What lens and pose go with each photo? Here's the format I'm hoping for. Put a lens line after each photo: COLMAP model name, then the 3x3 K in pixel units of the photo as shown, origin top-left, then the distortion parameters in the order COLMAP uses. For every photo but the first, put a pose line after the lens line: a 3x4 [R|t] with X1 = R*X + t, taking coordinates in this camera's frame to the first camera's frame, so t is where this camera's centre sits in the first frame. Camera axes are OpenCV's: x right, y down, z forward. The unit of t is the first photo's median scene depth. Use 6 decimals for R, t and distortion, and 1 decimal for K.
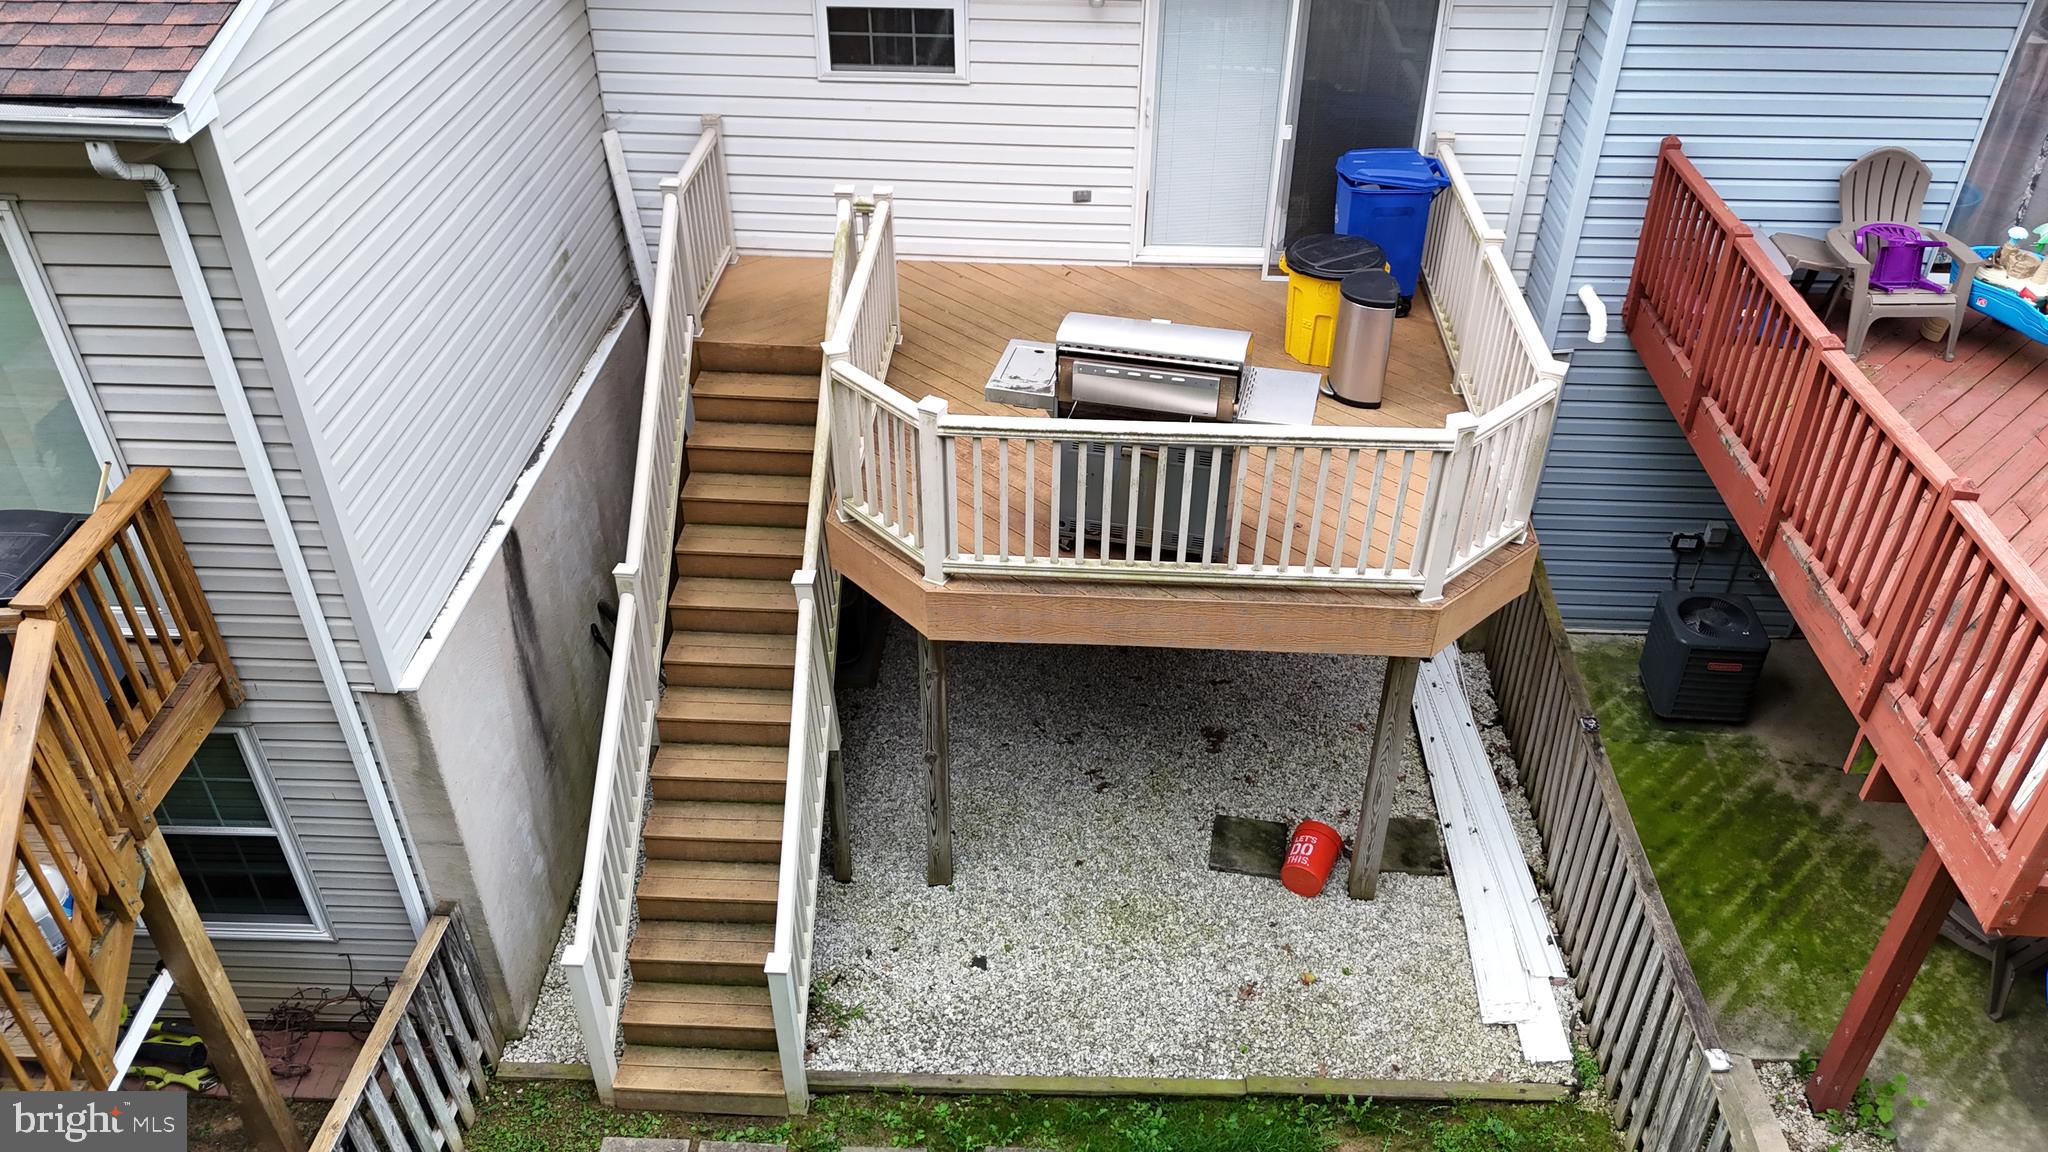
lens RADIAL K [[1507.9, 0, 1033.1], [0, 1507.9, 600.4], [0, 0, 1]] dist [0.076217, -0.070147]
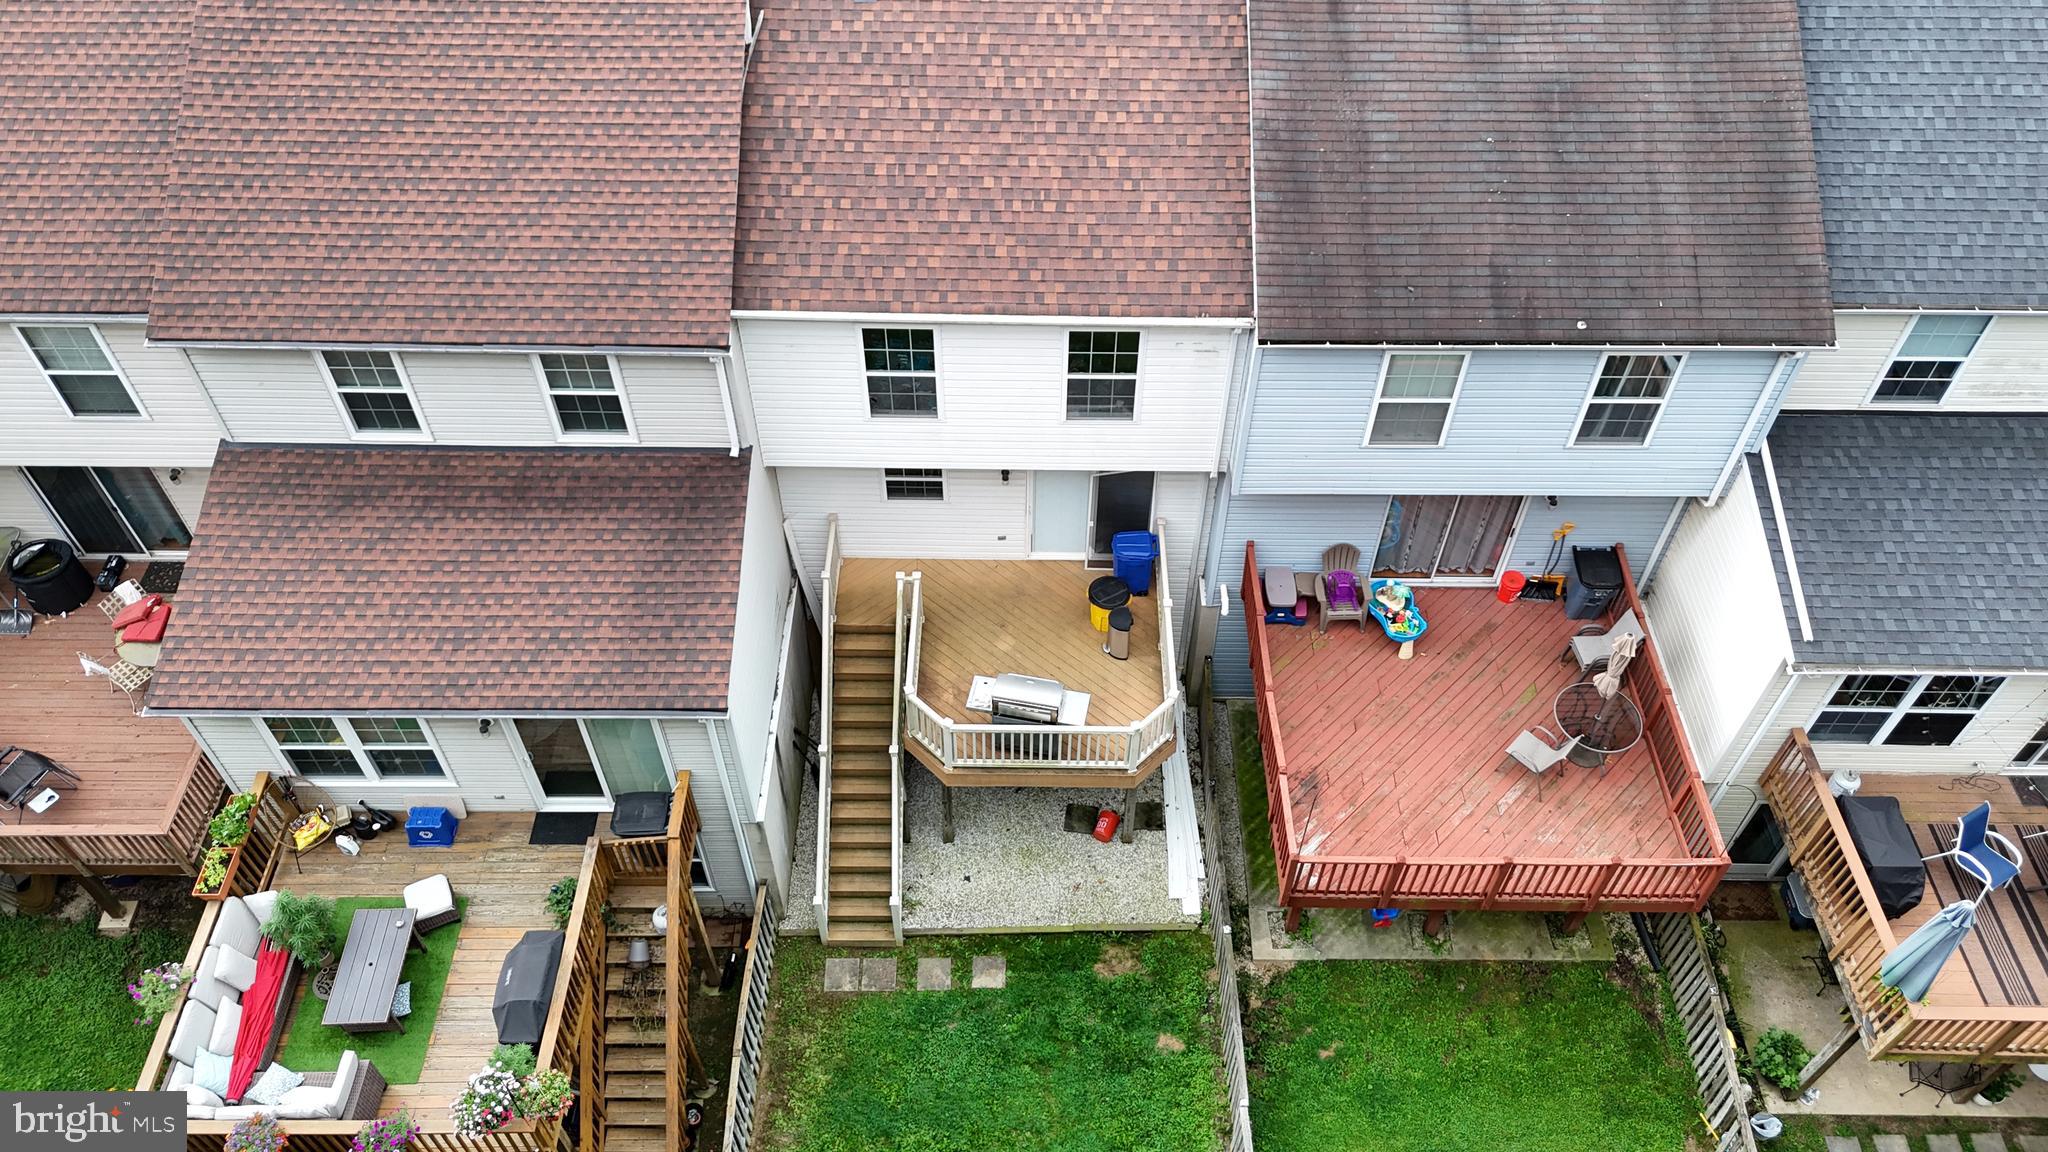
lens RADIAL K [[1507.9, 0, 1027.8], [0, 1507.9, 581.1], [0, 0, 1]] dist [0.076217, -0.070147]
pose [[0.999192, -0.030668, 0.025989, 0.013848], [0.024081, 0.974315, 0.223896, -0.806203], [-0.032188, -0.223089, 0.974266, -1.323411]]
